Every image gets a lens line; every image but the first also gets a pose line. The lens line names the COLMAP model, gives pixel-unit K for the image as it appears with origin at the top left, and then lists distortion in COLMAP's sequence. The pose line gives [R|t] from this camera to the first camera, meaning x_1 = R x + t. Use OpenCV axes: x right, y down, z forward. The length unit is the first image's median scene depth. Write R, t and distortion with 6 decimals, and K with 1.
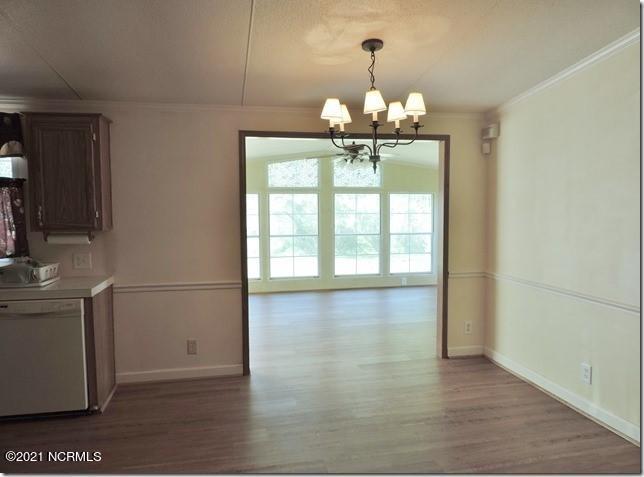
lens RADIAL K [[456.8, 0, 323.4], [0, 456.8, 241.9], [0, 0, 1]] dist [-0.027275, 0.011019]
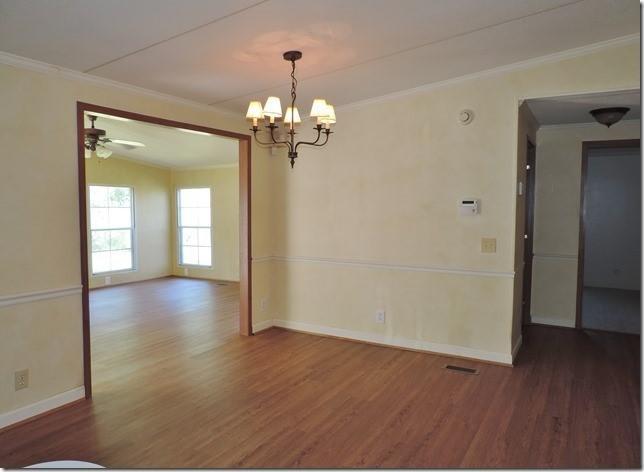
lens RADIAL K [[456.8, 0, 336.8], [0, 456.8, 240.0], [0, 0, 1]] dist [-0.027275, 0.011019]
pose [[0.673383, -0.049745, 0.737618, -0.461339], [0.045825, 0.998624, 0.025513, 0.004896], [-0.737872, 0.016622, 0.674736, 0.103888]]
